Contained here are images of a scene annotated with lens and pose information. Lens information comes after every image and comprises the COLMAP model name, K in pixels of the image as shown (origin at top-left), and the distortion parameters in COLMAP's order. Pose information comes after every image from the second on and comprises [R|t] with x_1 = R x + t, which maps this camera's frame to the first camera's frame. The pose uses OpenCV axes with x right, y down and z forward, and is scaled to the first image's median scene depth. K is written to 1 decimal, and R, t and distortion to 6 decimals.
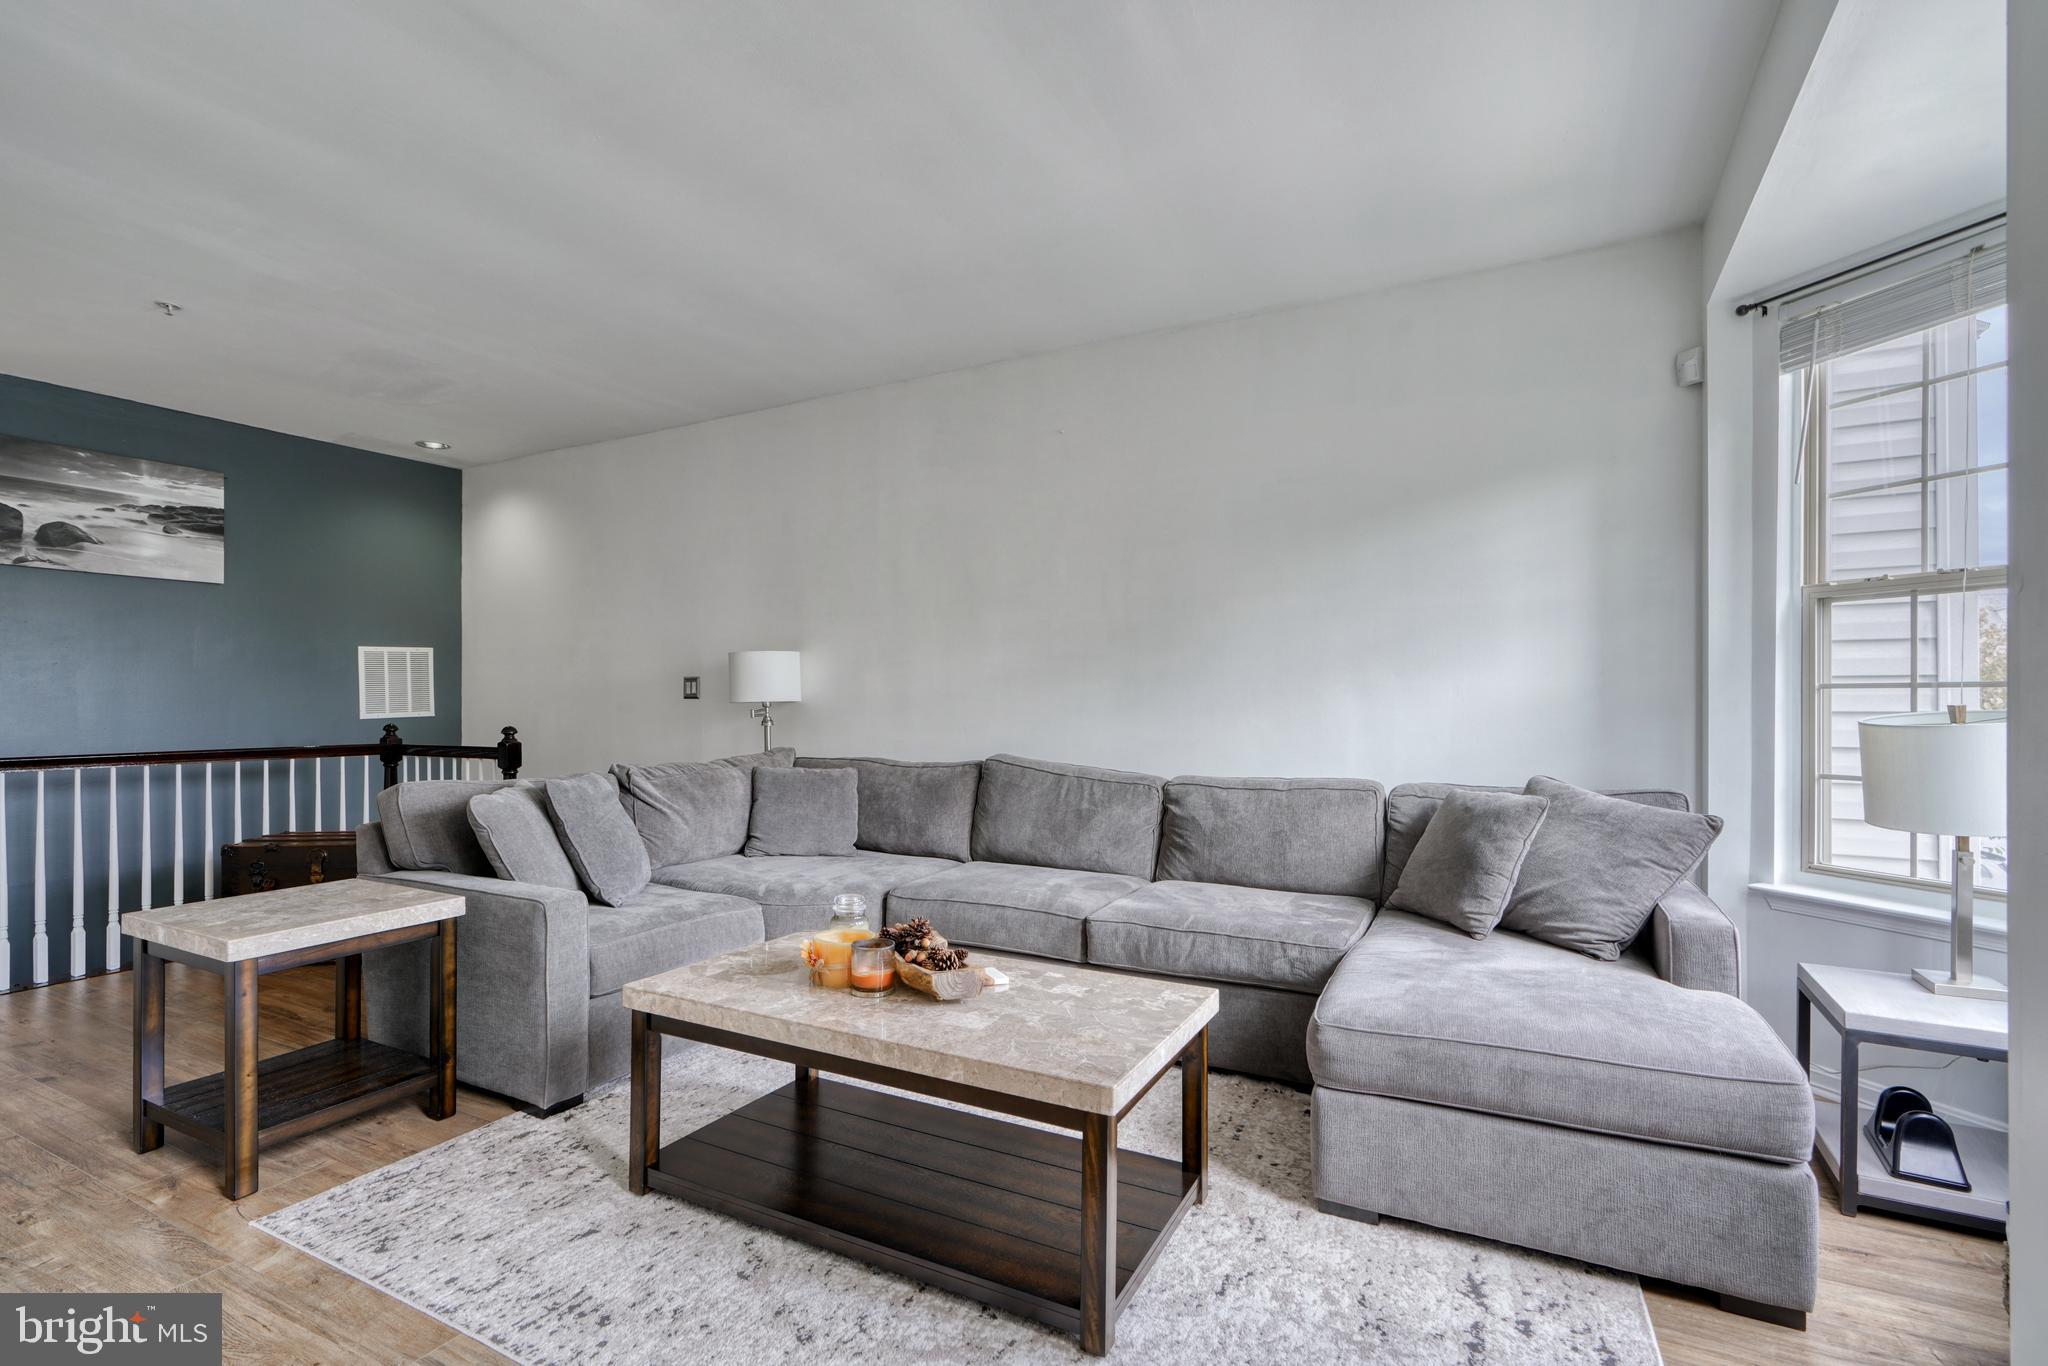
lens RADIAL K [[945.6, 0, 1006.3], [0, 945.6, 694.1], [0, 0, 1]] dist [-0.015290, 0.006365]
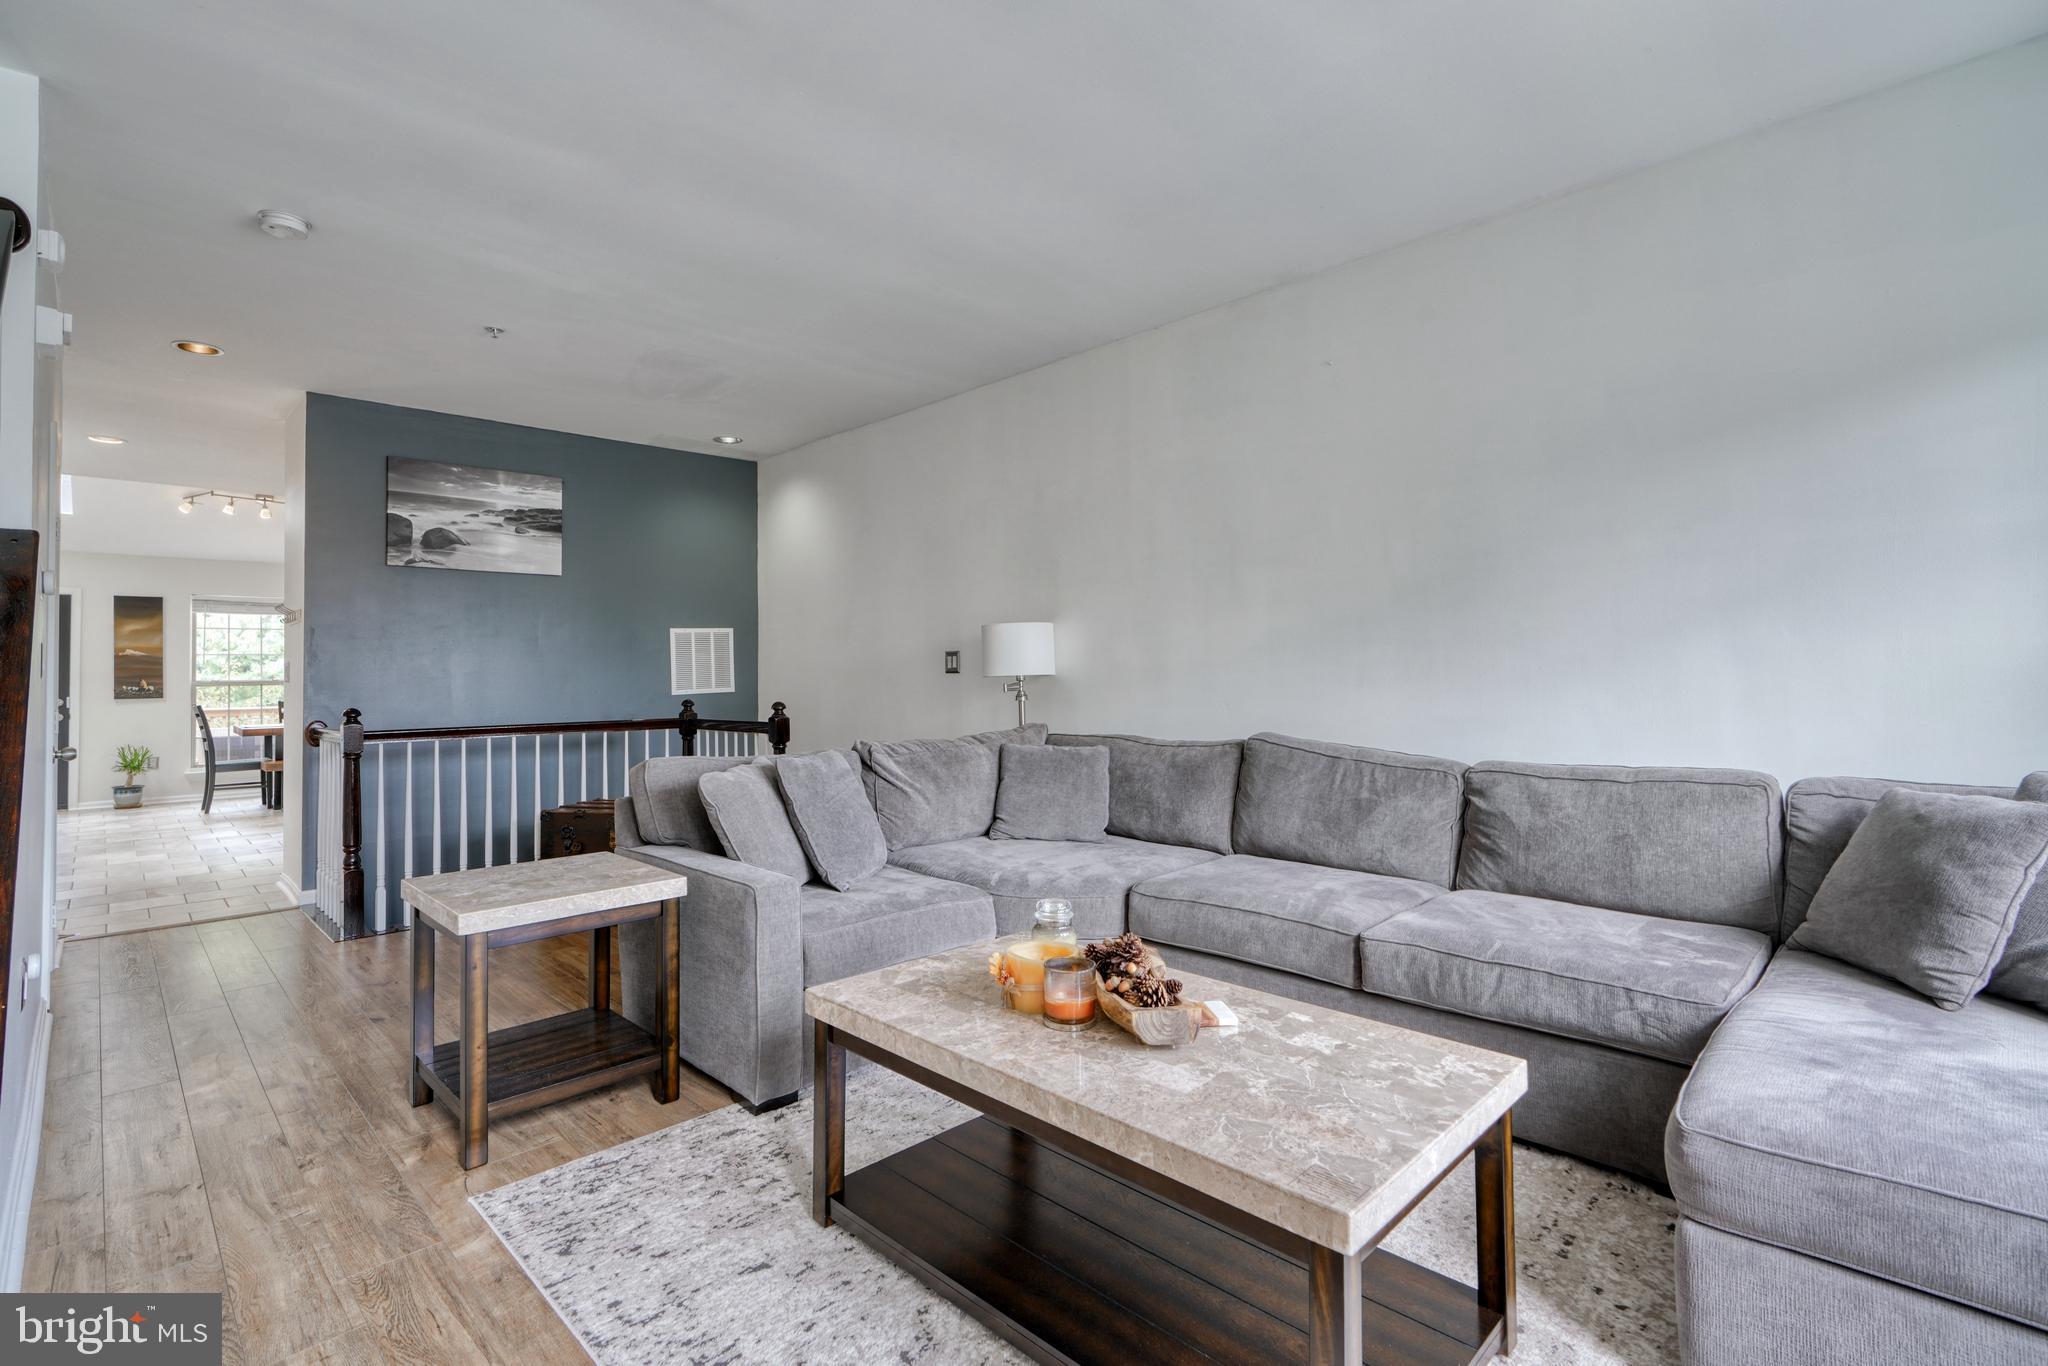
lens RADIAL K [[945.6, 0, 1035.4], [0, 945.6, 639.9], [0, 0, 1]] dist [-0.015290, 0.006365]
pose [[0.959802, -0.020613, -0.279920, 0.047371], [0.012841, 0.999480, -0.029572, 0.000817], [0.280384, 0.024789, 0.959568, 0.122730]]
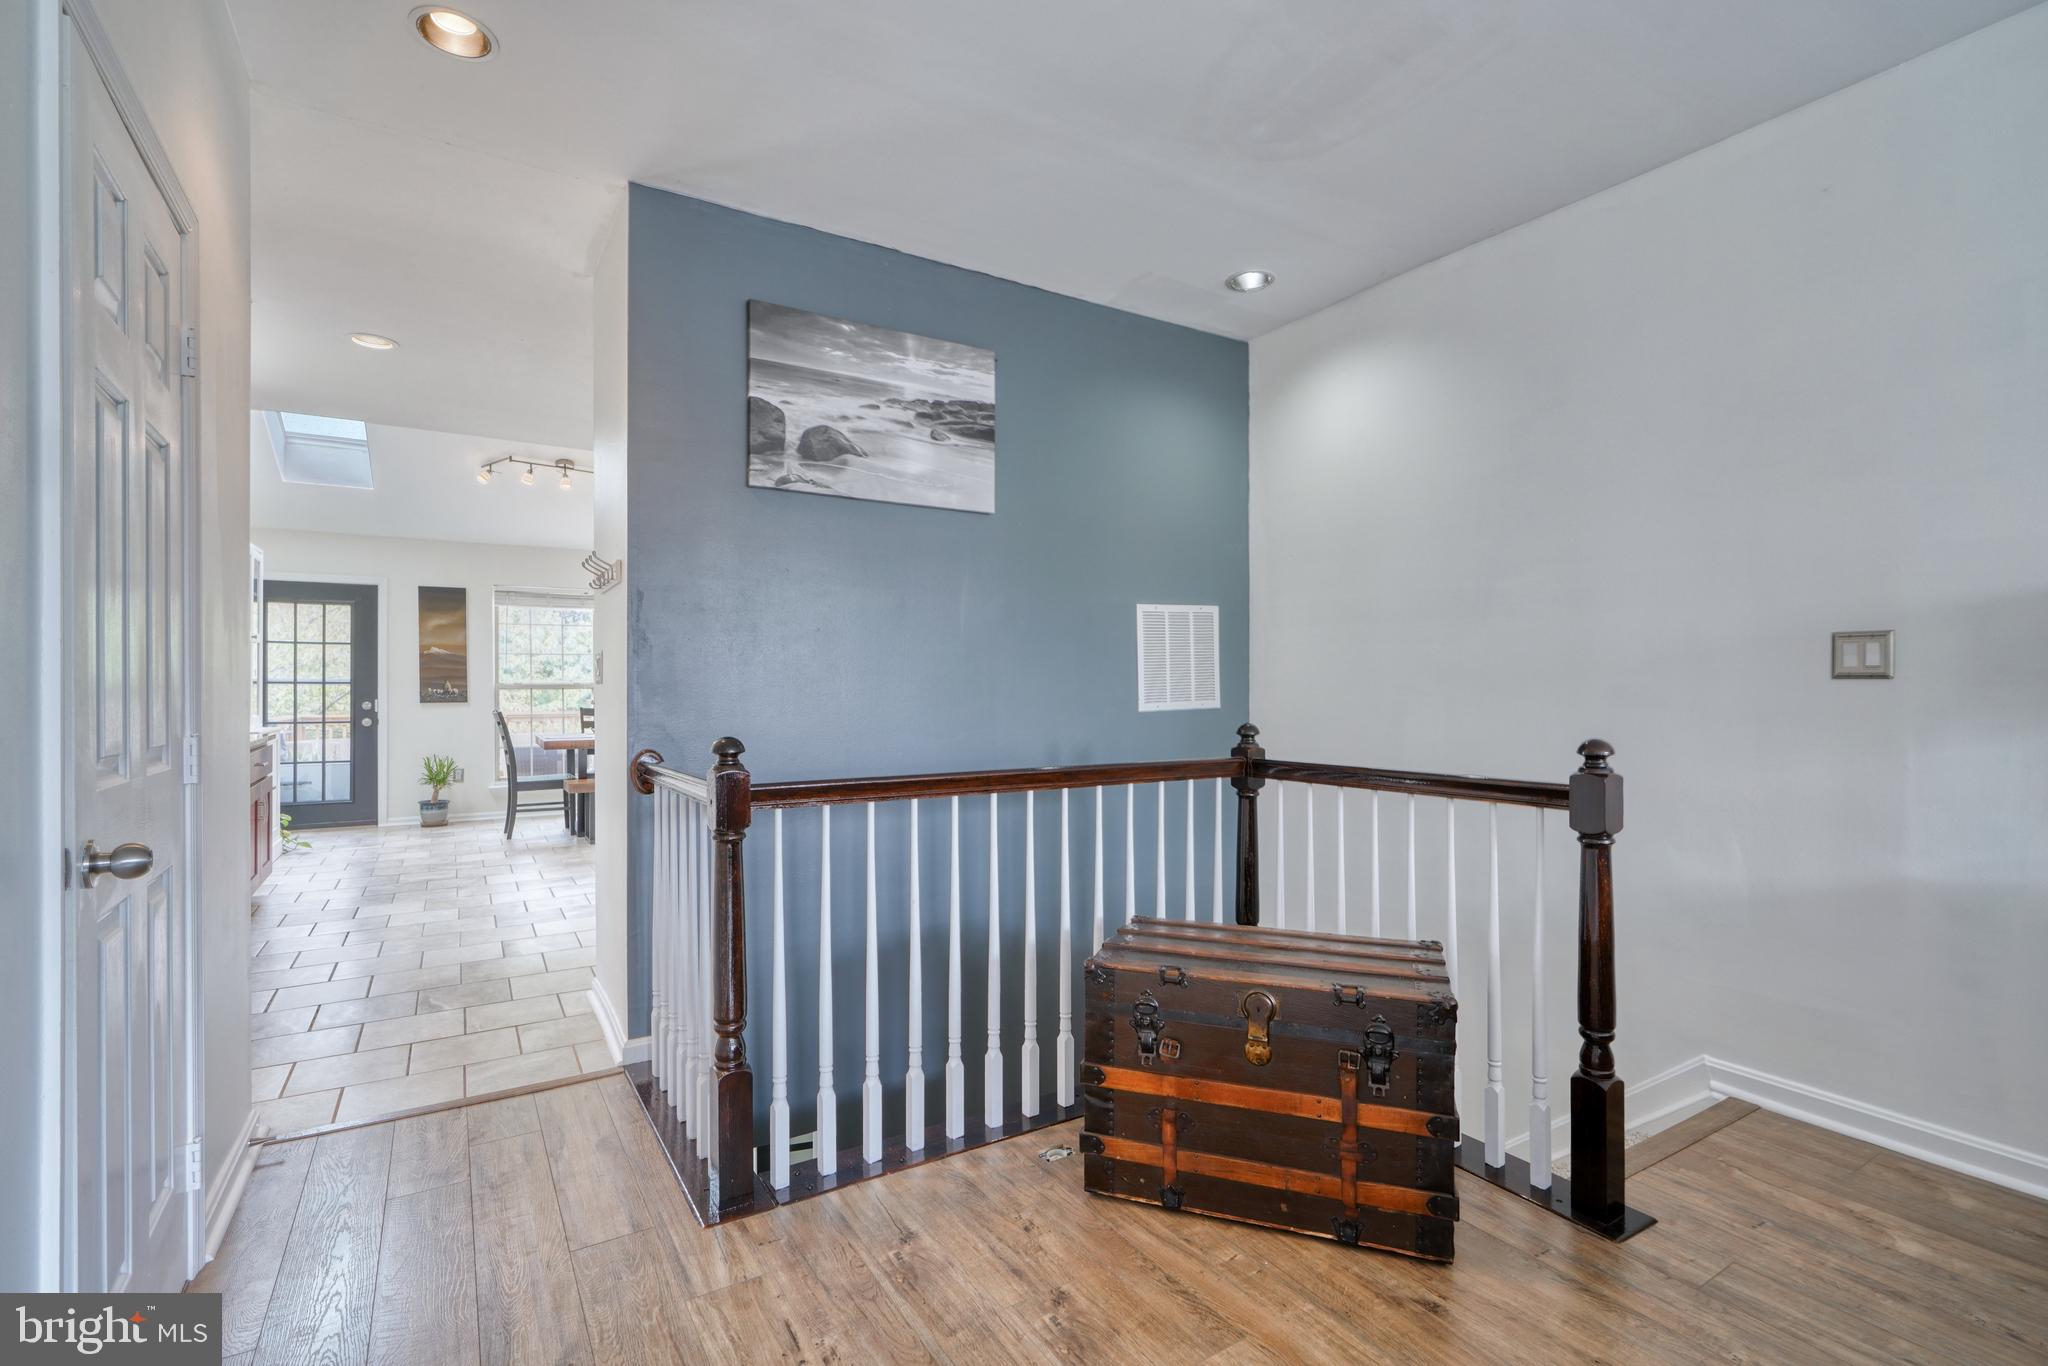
lens RADIAL K [[945.6, 0, 1031.8], [0, 945.6, 675.2], [0, 0, 1]] dist [-0.015290, 0.006365]
pose [[0.872237, -0.005721, -0.489050, -0.784432], [0.002854, 0.999974, -0.006607, 0.008483], [0.489076, 0.004367, 0.872231, 0.685538]]
